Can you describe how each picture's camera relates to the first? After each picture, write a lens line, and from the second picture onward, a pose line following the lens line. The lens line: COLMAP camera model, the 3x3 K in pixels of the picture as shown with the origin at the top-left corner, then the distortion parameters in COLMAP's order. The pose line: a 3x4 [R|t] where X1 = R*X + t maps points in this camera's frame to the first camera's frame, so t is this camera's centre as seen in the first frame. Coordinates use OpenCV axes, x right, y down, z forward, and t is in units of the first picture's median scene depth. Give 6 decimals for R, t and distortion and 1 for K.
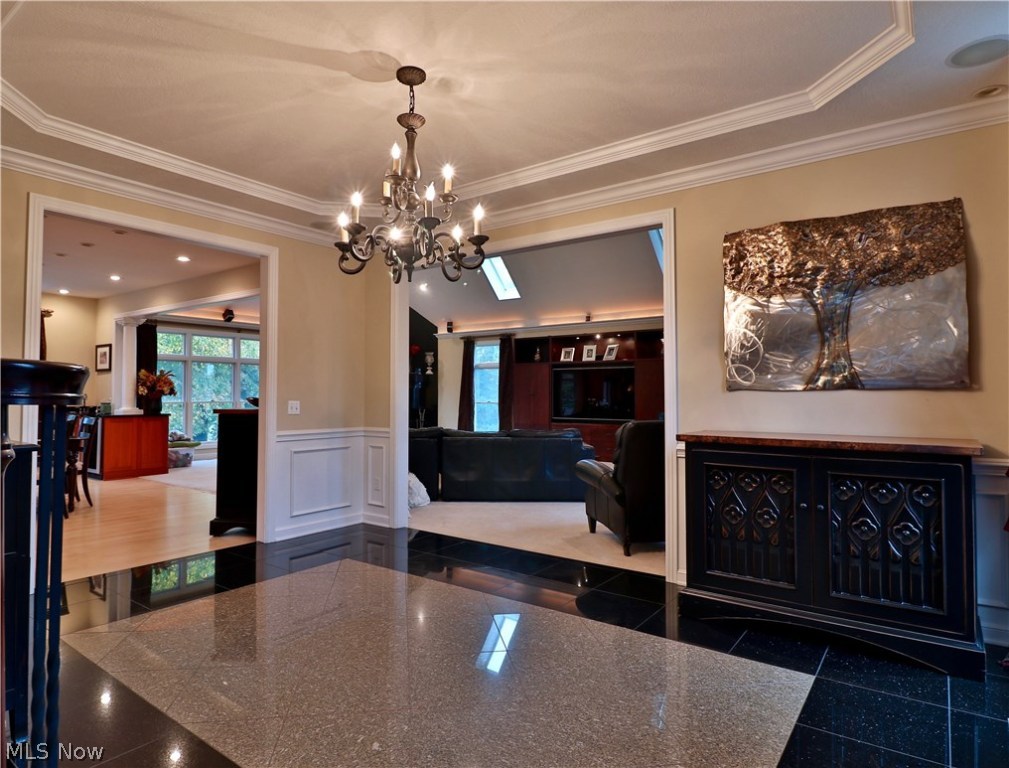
lens RADIAL K [[582.2, 0, 498.5], [0, 582.2, 382.7], [0, 0, 1]] dist [-0.006026, -0.000507]
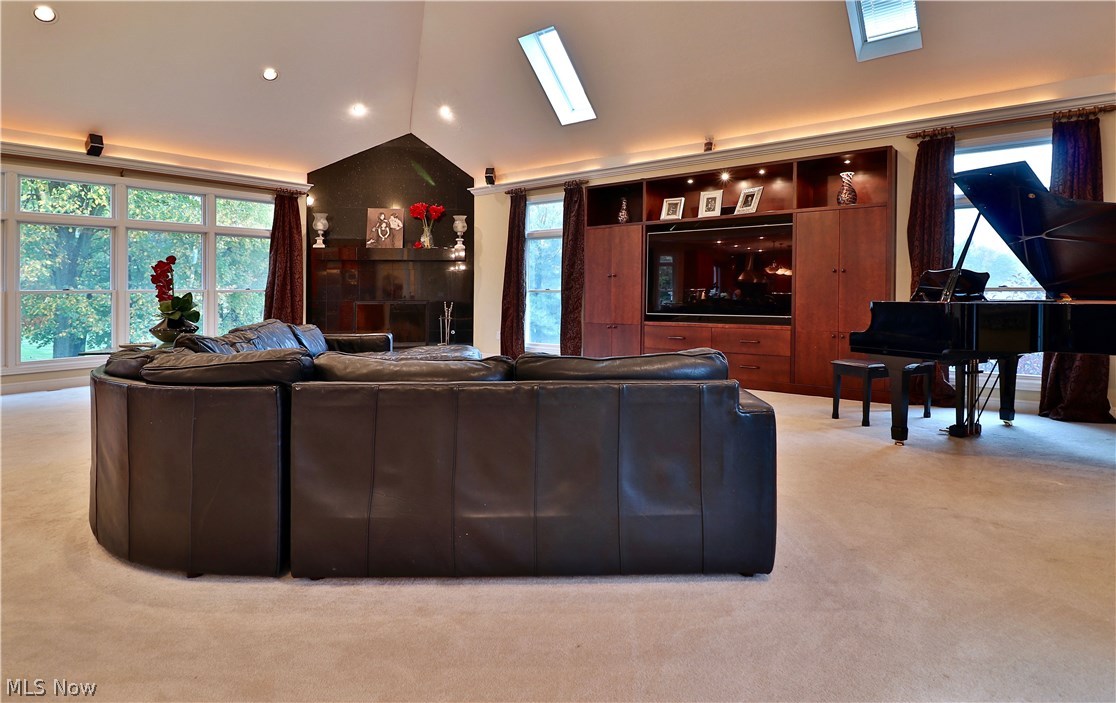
lens RADIAL K [[592.4, 0, 561.5], [0, 592.4, 347.8], [0, 0, 1]] dist [-0.004561, -0.000285]
pose [[0.998552, -0.004862, -0.053568, 0.035001], [0.011167, 0.992947, 0.118033, 0.020749], [0.052616, -0.118460, 0.991564, 0.361276]]
